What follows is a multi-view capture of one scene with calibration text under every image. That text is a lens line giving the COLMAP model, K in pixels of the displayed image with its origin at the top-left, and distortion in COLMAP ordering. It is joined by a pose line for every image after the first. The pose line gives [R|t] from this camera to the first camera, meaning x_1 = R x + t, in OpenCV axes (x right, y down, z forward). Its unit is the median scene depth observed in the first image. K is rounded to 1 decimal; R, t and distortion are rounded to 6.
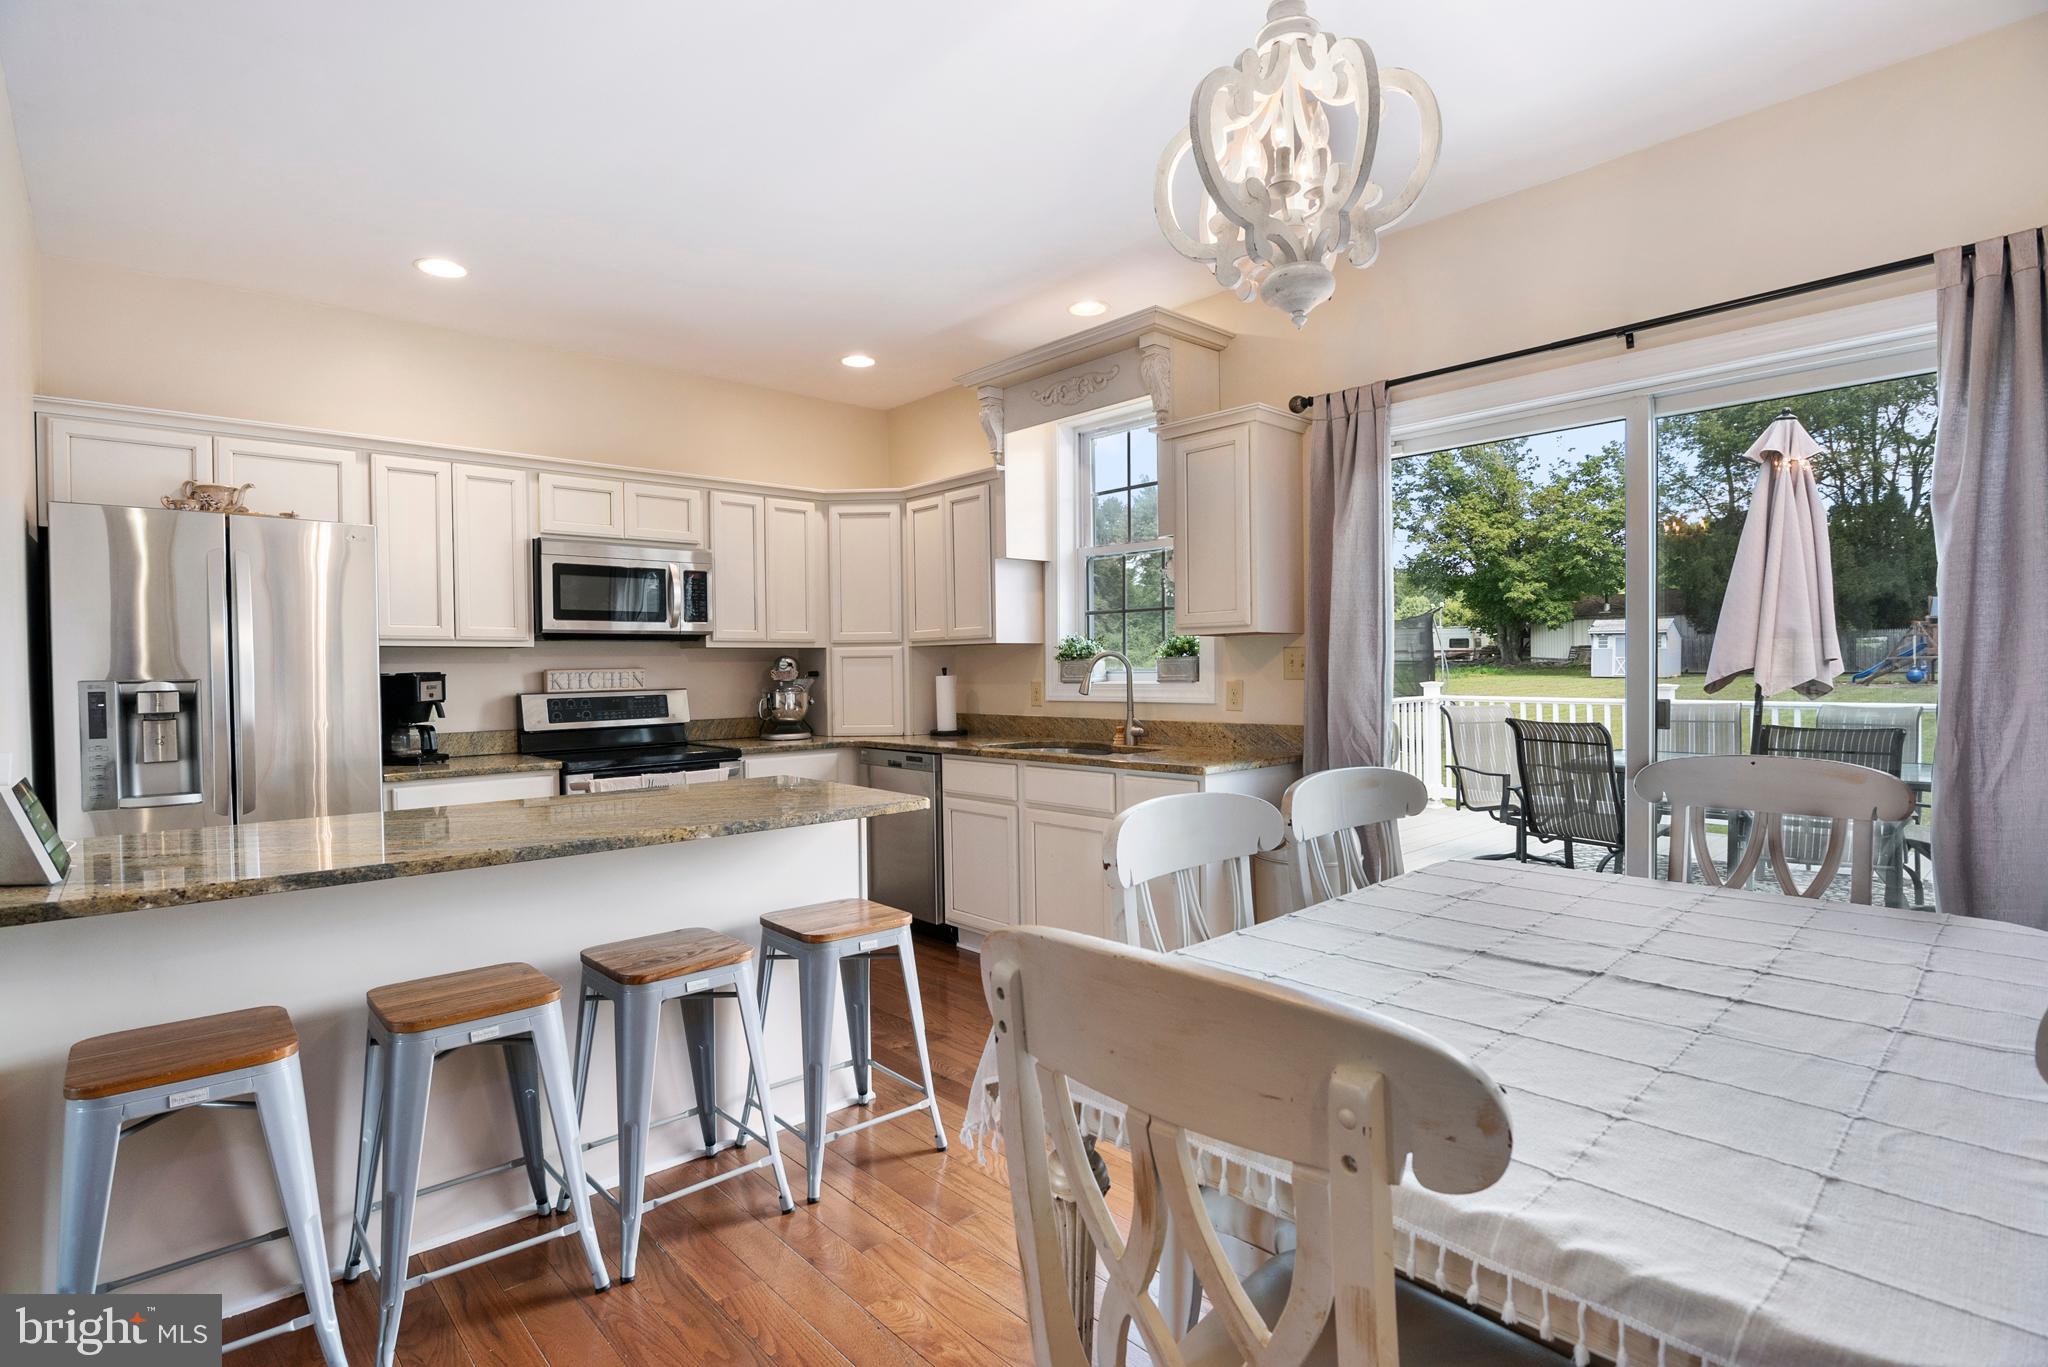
lens RADIAL K [[1022.7, 0, 1022.8], [0, 1022.7, 684.3], [0, 0, 1]] dist [-0.001394, 0.000057]
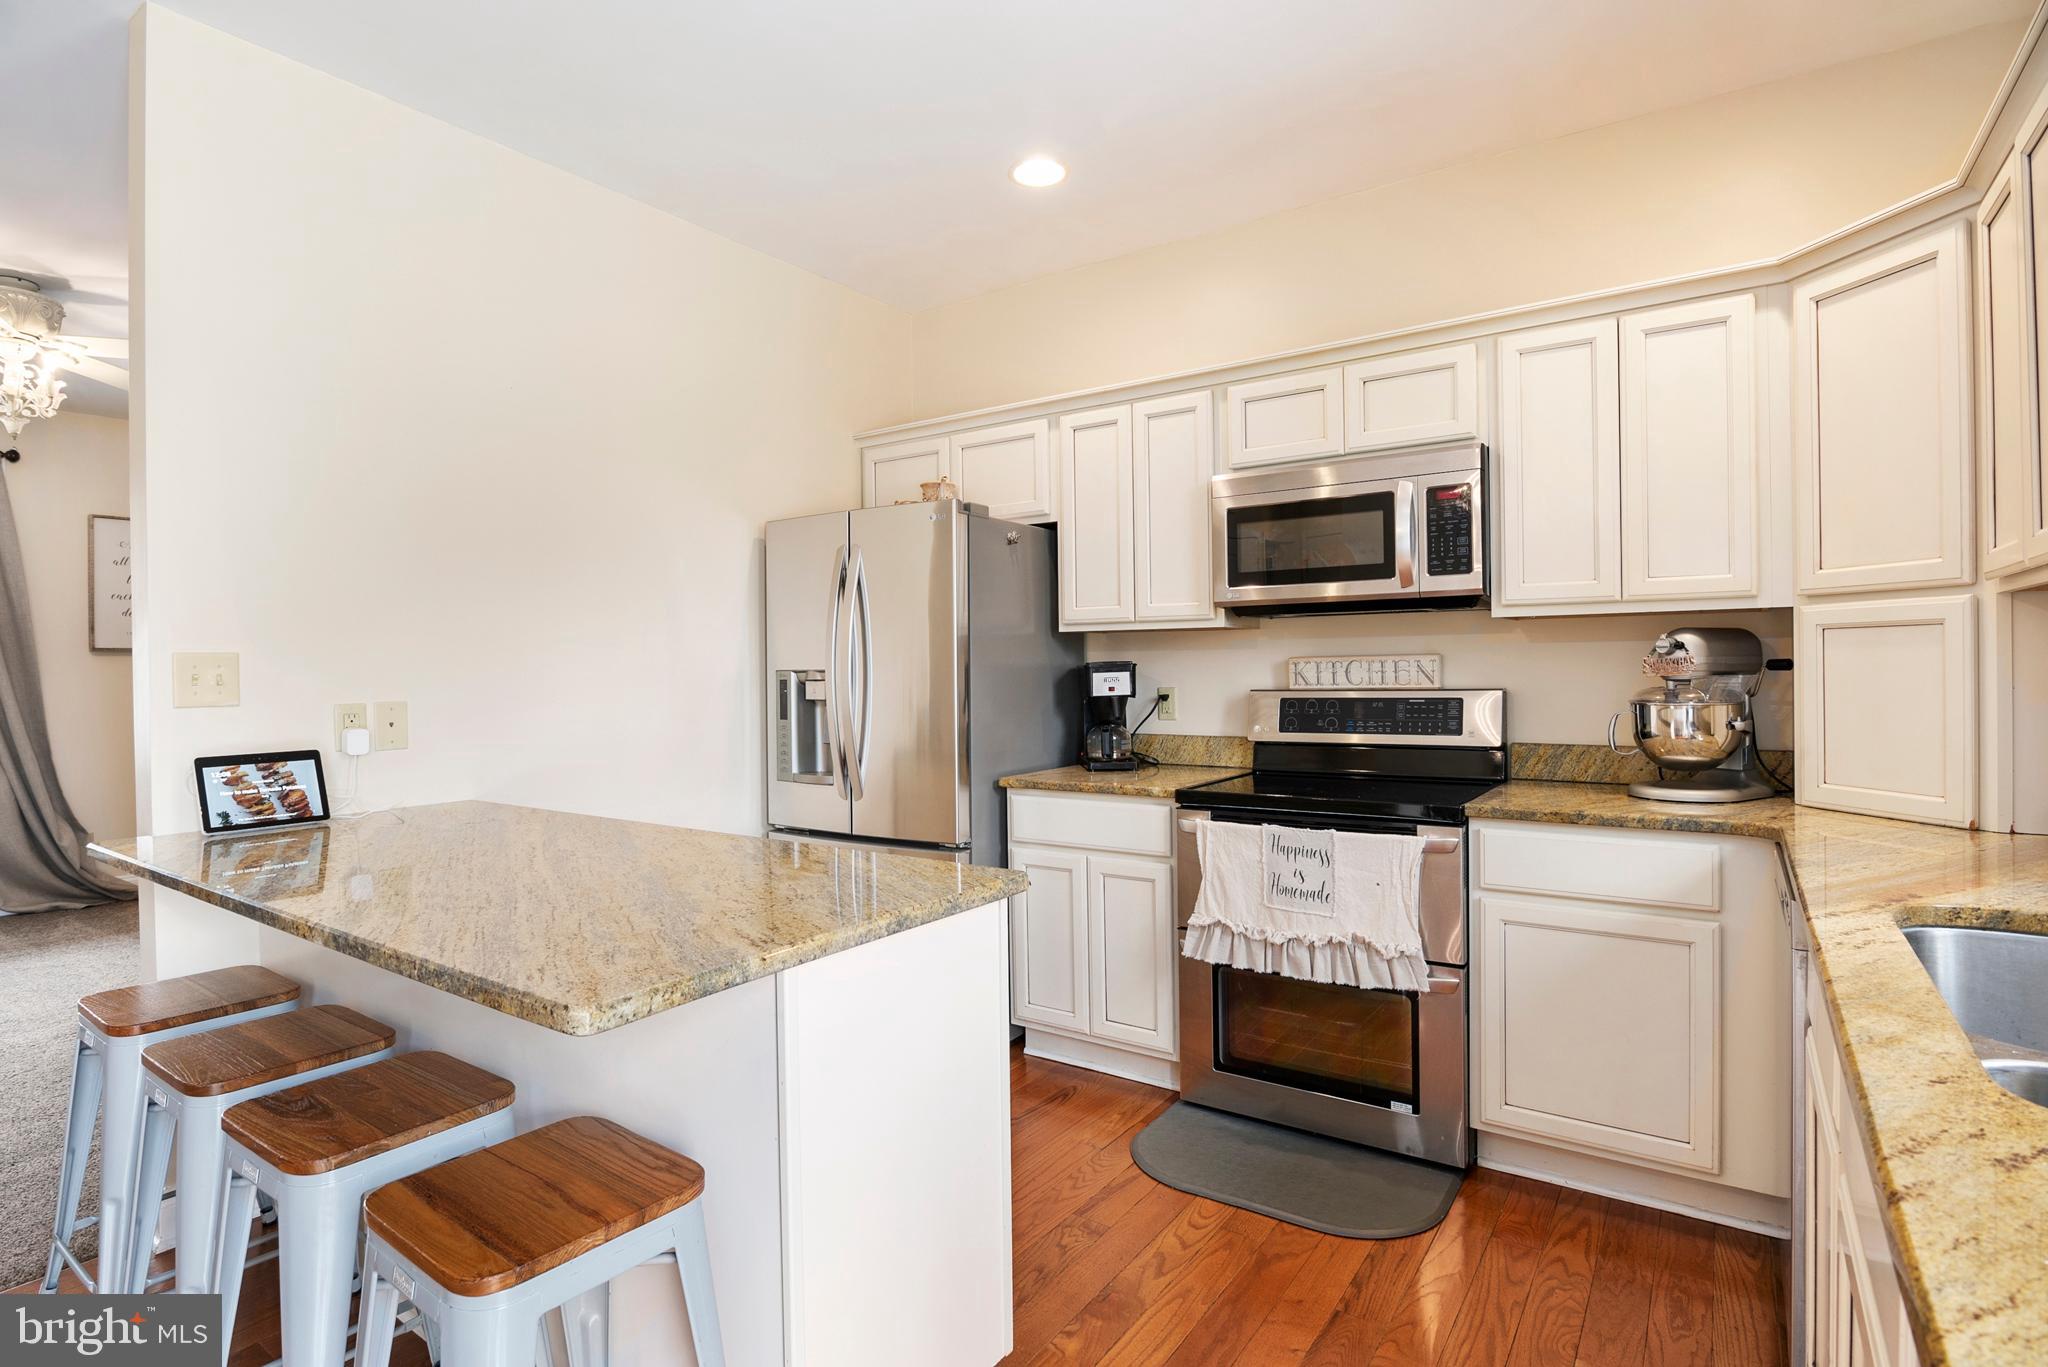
lens RADIAL K [[1022.7, 0, 1025.5], [0, 1022.7, 670.1], [0, 0, 1]] dist [-0.001394, 0.000057]
pose [[0.235569, 0.010717, -0.971798, 0.185103], [-0.008411, 0.999924, 0.008989, -0.010122], [0.971821, 0.006057, 0.235642, 0.634037]]
